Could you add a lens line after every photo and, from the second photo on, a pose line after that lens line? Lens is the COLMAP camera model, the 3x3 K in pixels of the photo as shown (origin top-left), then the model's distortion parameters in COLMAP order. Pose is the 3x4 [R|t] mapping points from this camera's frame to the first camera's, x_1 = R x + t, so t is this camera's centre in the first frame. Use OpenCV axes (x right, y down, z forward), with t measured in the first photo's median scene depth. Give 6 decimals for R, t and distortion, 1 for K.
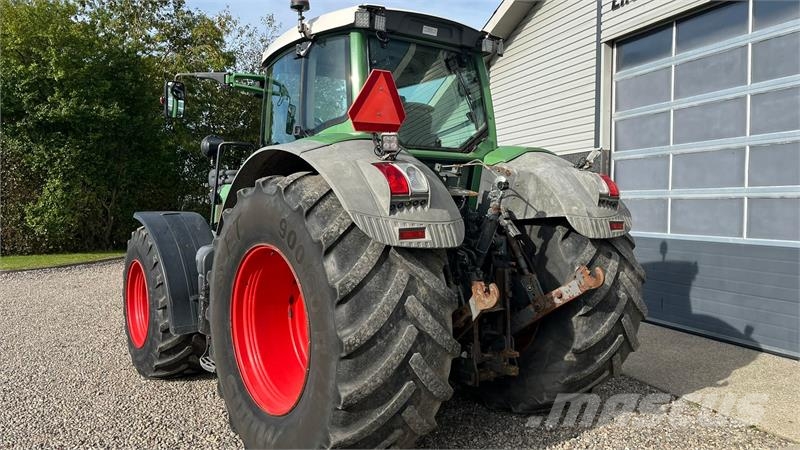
lens RADIAL K [[630.7, 0, 388.1], [0, 630.7, 214.4], [0, 0, 1]] dist [0.046688, -0.050503]
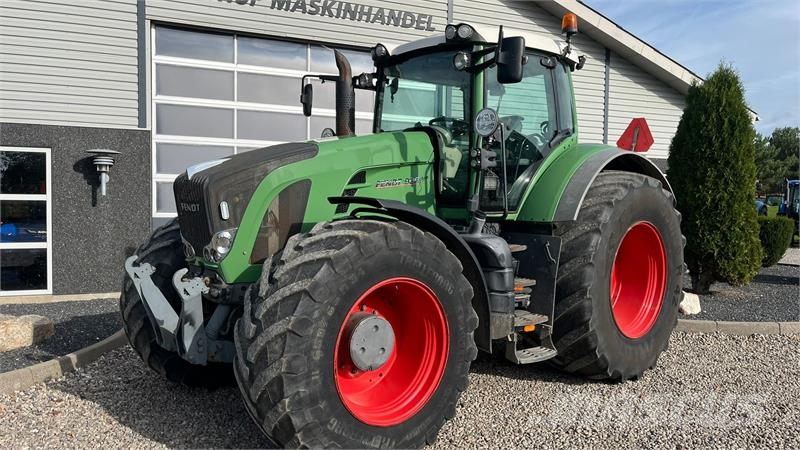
lens RADIAL K [[607.3, 0, 398.9], [0, 607.3, 225.2], [0, 0, 1]] dist [0.045641, -0.052652]
pose [[-0.077591, -0.047343, 0.995861, -0.812708], [-0.004969, 0.998878, 0.047099, -0.003830], [-0.996973, -0.001294, -0.077739, 0.881938]]
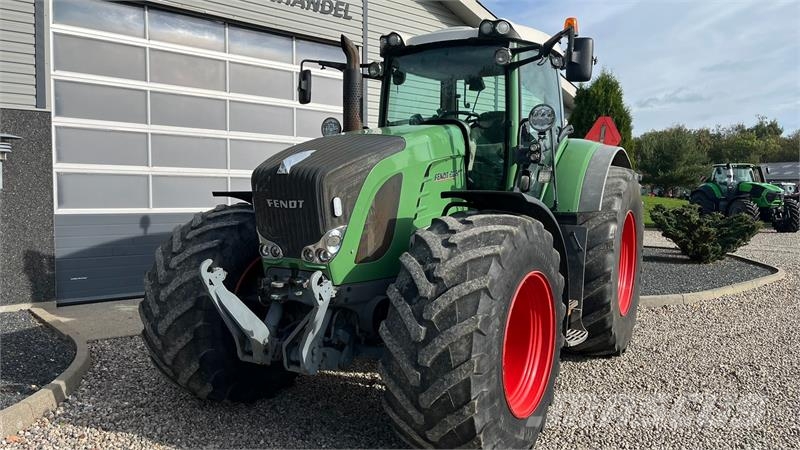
lens RADIAL K [[607.3, 0, 399.4], [0, 607.3, 224.6], [0, 0, 1]] dist [0.045641, -0.052652]
pose [[-0.377999, -0.057397, 0.924025, -0.744085], [-0.001072, 0.998103, 0.061560, -0.006605], [-0.925805, 0.022279, -0.377344, 1.127612]]
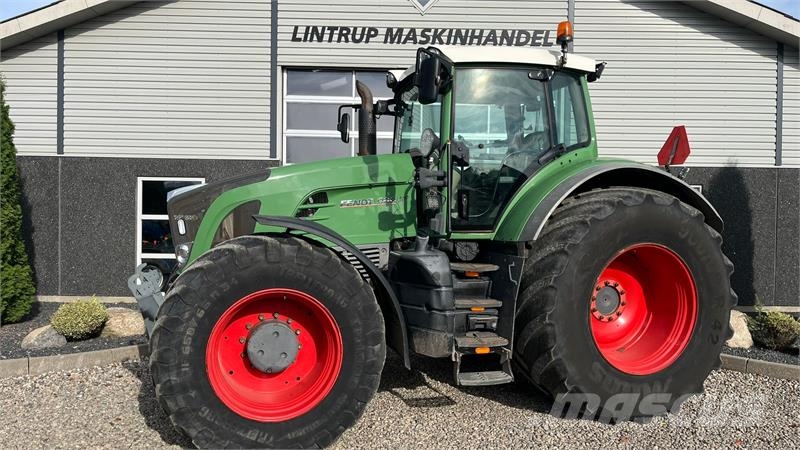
lens RADIAL K [[607.3, 0, 398.3], [0, 607.3, 229.9], [0, 0, 1]] dist [0.045641, -0.052652]
pose [[0.315136, -0.019475, 0.948847, -0.806497], [-0.003597, 0.999758, 0.021714, -0.002534], [-0.949040, -0.010256, 0.314990, 0.578887]]
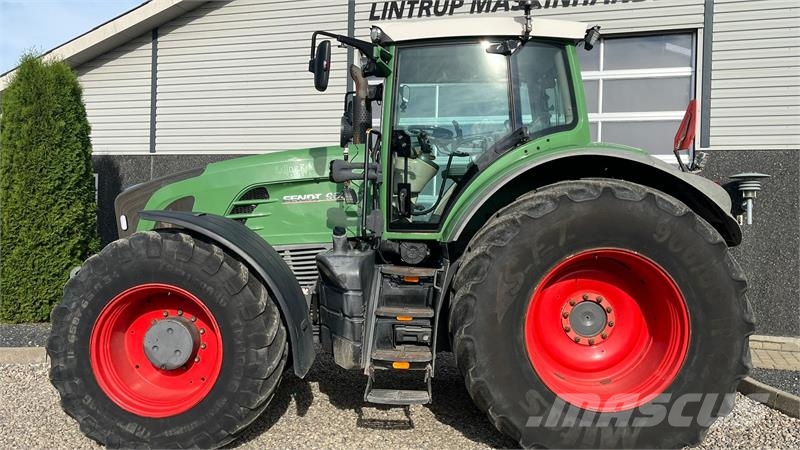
lens RADIAL K [[741.1, 0, 386.3], [0, 741.1, 216.6], [0, 0, 1]] dist [0.031877, 0.000000]
pose [[0.616417, 0.007301, 0.787386, -0.725227], [-0.010008, 0.999949, -0.001437, 0.000820], [-0.787356, -0.006994, 0.616458, 0.288211]]
